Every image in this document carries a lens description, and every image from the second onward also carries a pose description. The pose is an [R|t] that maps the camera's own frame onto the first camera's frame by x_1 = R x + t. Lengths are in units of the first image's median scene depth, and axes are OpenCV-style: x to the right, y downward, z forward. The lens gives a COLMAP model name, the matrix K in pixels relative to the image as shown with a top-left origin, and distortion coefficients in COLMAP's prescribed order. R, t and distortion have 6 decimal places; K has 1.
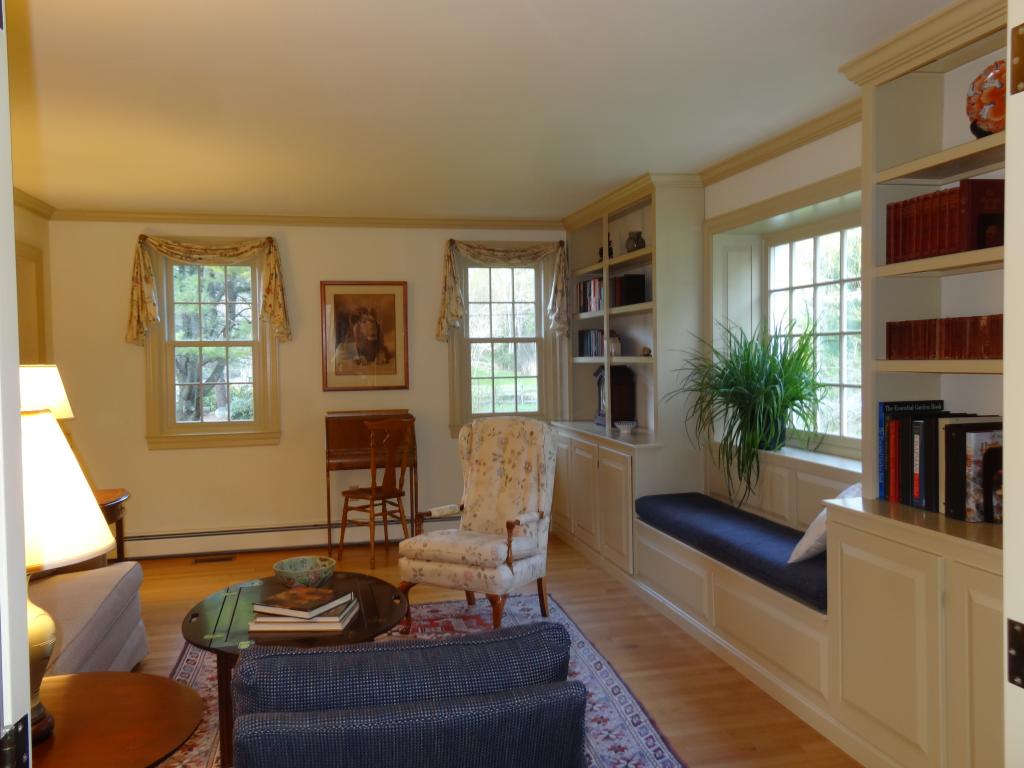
lens RADIAL K [[849.3, 0, 510.7], [0, 849.3, 385.8], [0, 0, 1]] dist [0.005658, 0.002682]
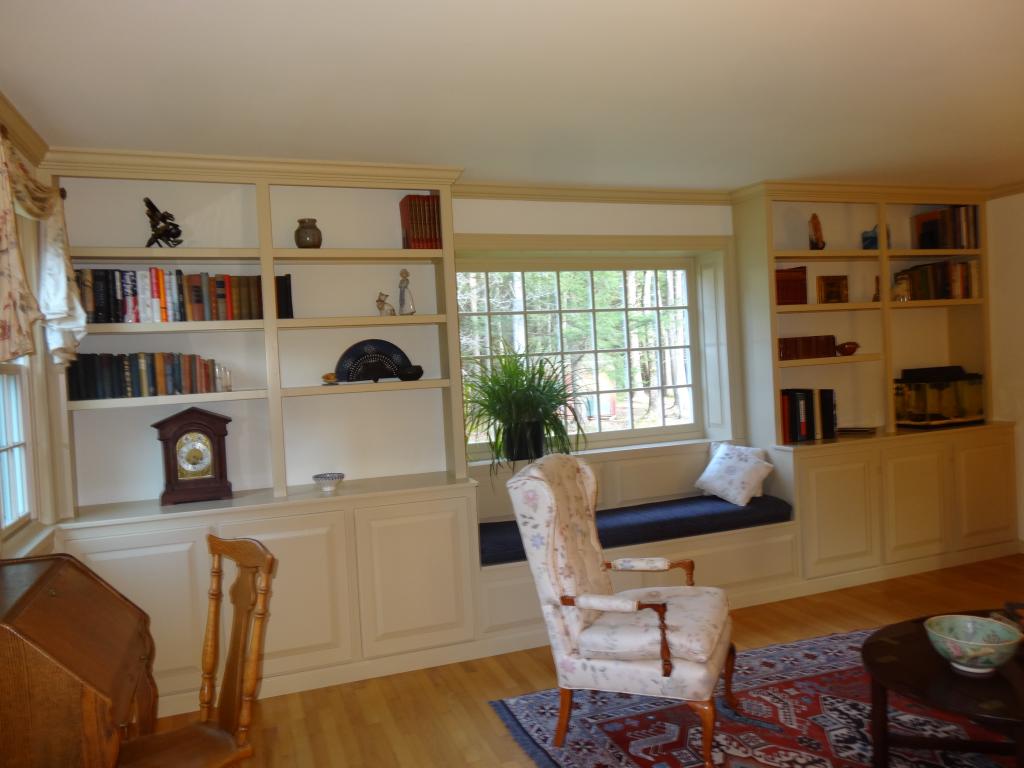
lens RADIAL K [[750.4, 0, 510.3], [0, 750.4, 380.7], [0, 0, 1]] dist [0.003372, -0.003817]
pose [[-0.124045, 0.005069, 0.992264, -0.711282], [0.092703, 0.995673, 0.006503, -0.036708], [-0.987937, 0.092793, -0.123978, 1.237814]]
